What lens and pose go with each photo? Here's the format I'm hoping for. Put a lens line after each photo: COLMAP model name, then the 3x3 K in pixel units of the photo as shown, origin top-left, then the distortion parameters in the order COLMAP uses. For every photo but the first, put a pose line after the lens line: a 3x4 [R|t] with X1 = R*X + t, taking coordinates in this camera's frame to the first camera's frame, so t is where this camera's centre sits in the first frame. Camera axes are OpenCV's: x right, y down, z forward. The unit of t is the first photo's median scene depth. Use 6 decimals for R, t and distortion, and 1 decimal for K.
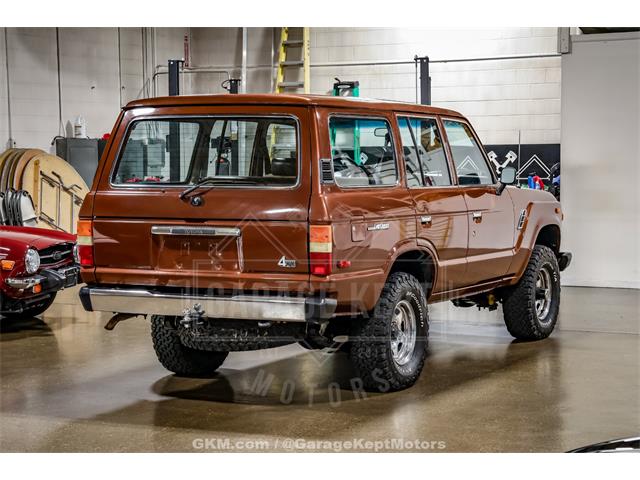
lens RADIAL K [[1705.1, 0, 318.4], [0, 1705.1, 243.2], [0, 0, 1]] dist [0.402755, 0.000000]
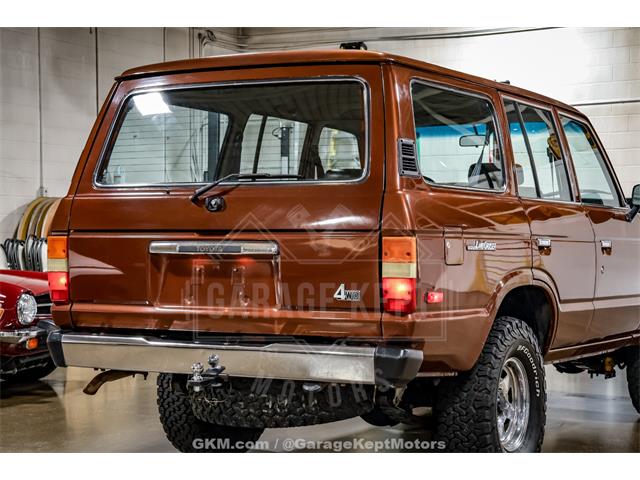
lens RADIAL K [[1398.7, 0, 302.8], [0, 1398.7, 237.0], [0, 0, 1]] dist [0.350862, 0.000000]
pose [[0.999063, 0.006990, -0.042707, -0.011856], [-0.009783, 0.997801, -0.065552, 0.023518], [0.042155, 0.065908, 0.996935, 0.426395]]
